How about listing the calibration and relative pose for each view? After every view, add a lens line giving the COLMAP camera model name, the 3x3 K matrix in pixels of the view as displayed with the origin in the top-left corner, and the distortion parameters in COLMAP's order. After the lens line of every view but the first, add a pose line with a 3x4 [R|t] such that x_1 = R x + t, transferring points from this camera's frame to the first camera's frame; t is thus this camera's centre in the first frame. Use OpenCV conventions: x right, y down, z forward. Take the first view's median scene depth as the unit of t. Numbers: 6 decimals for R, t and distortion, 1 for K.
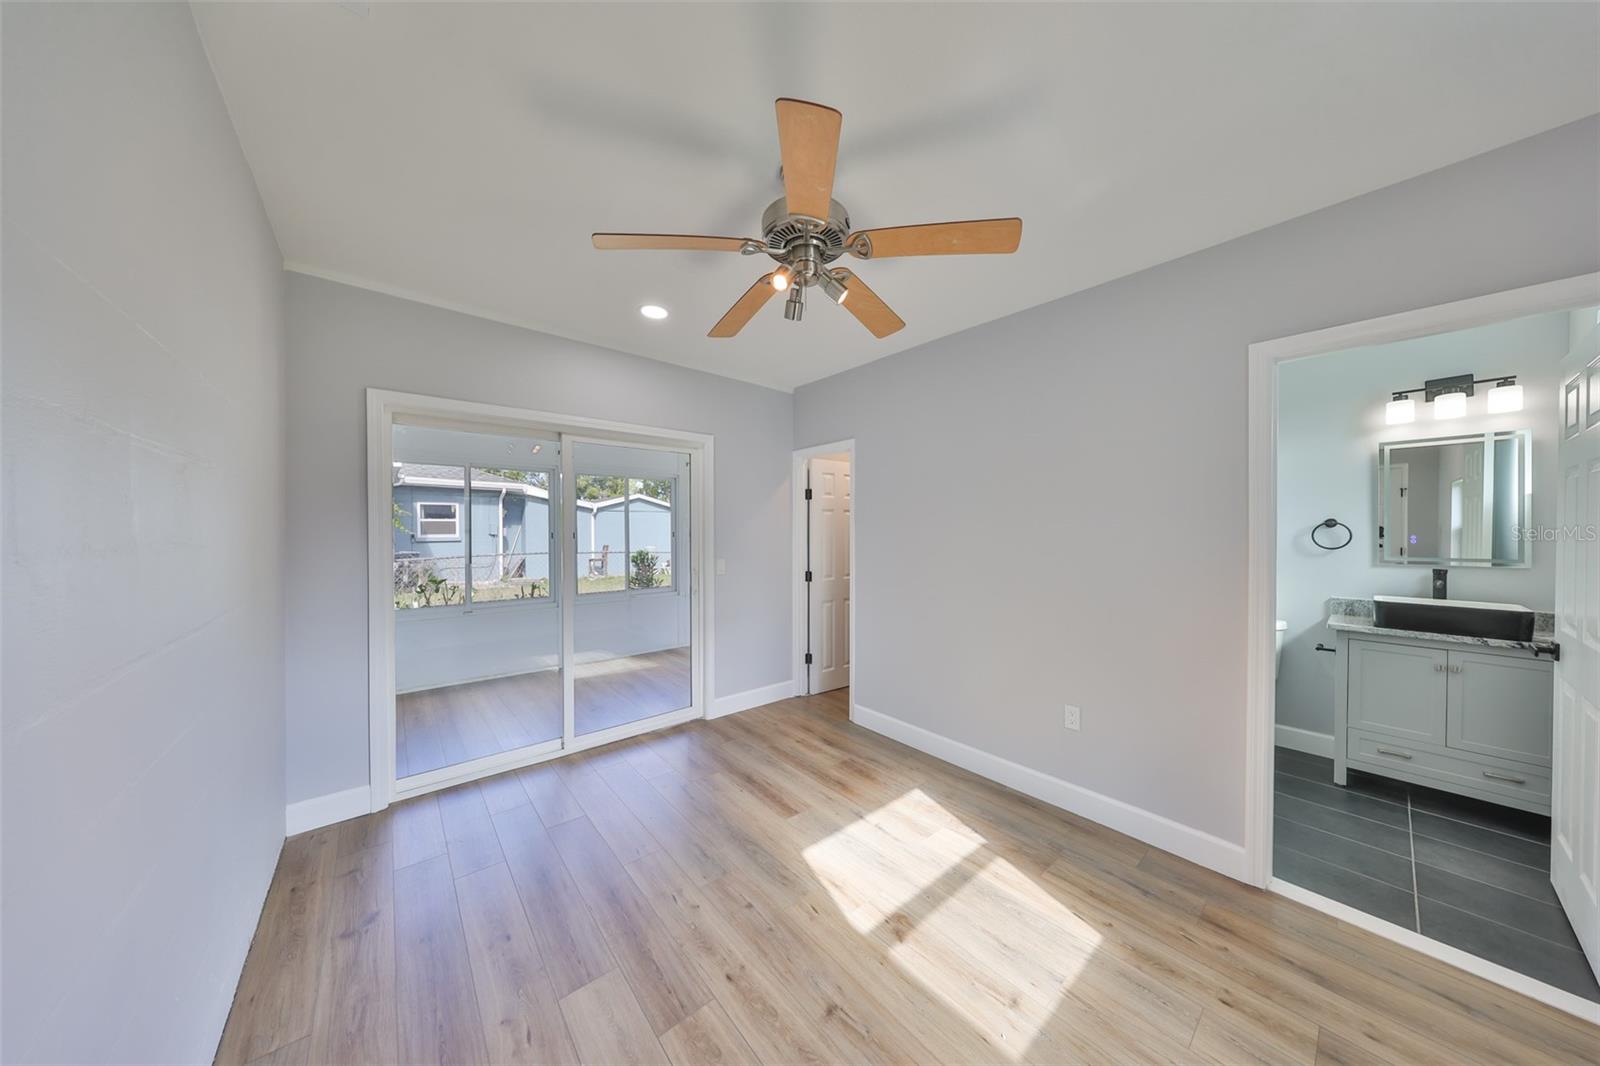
lens RADIAL K [[504.0, 0, 797.4], [0, 504.0, 537.9], [0, 0, 1]] dist [0.006859, -0.000022]
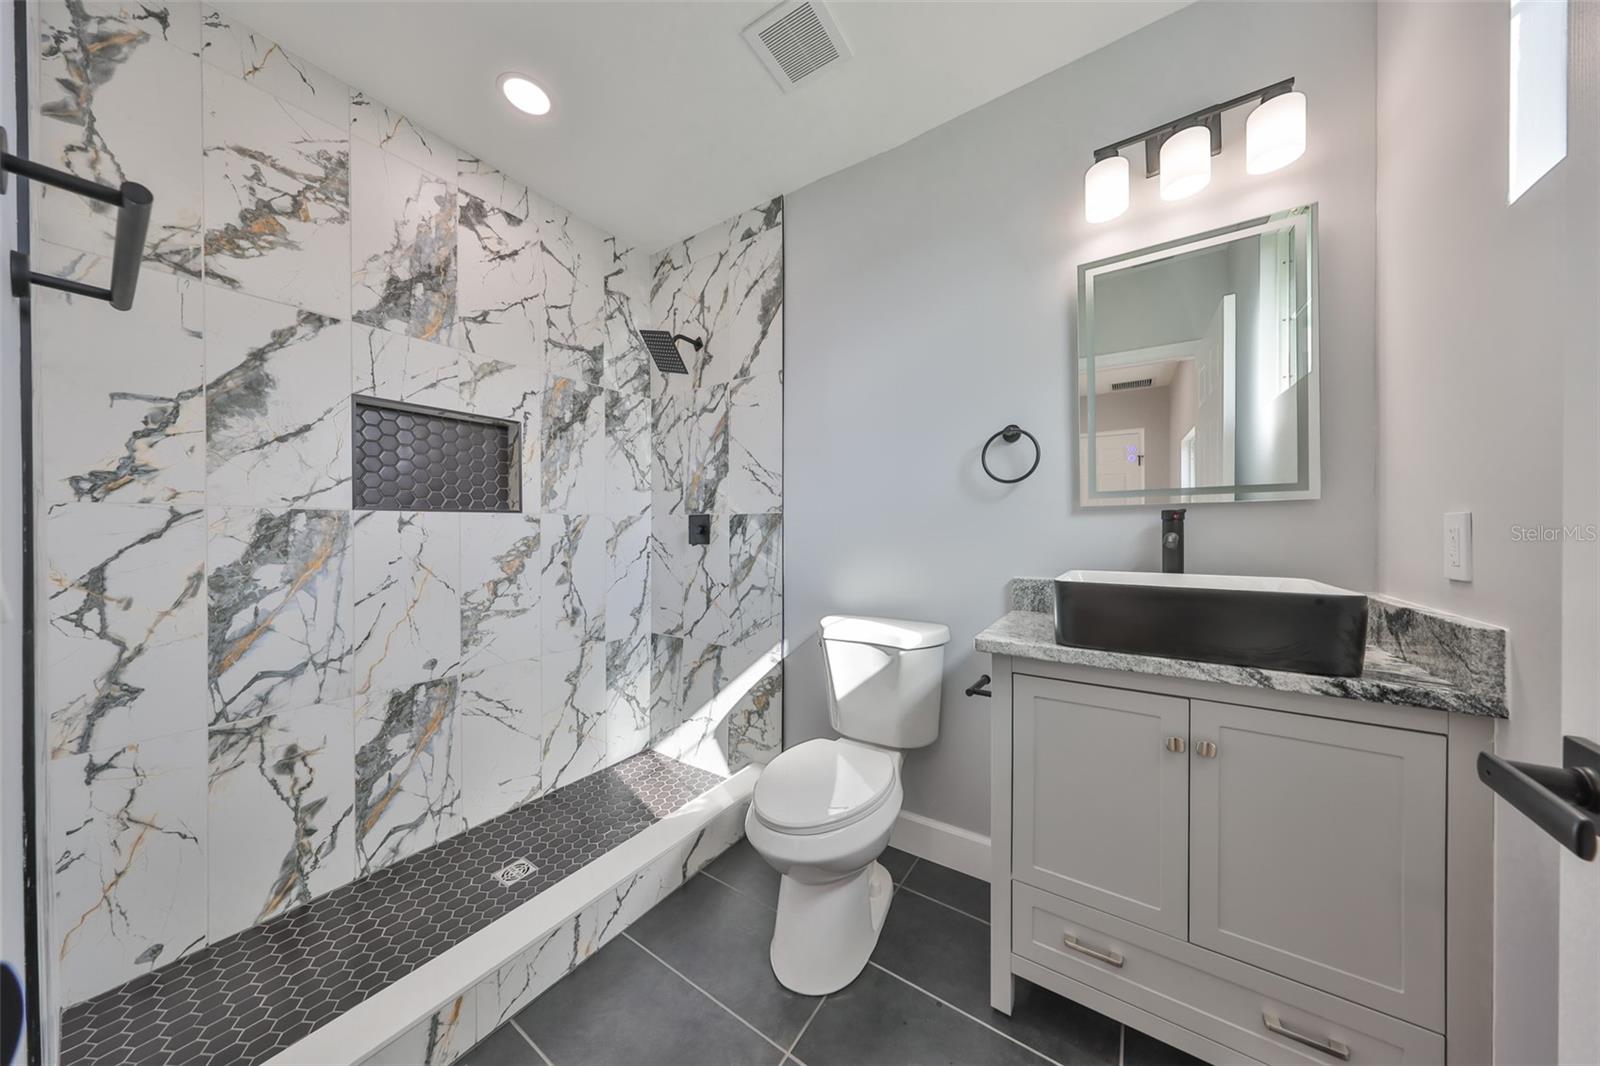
lens RADIAL K [[504.9, 0, 800.0], [0, 504.9, 533.0], [0, 0, 1]] dist [0.000657, 0.000068]
pose [[0.965104, -0.004114, 0.261836, 0.821295], [0.006295, 0.999952, -0.007489, 0.086082], [-0.261793, 0.008875, 0.965083, 0.651690]]
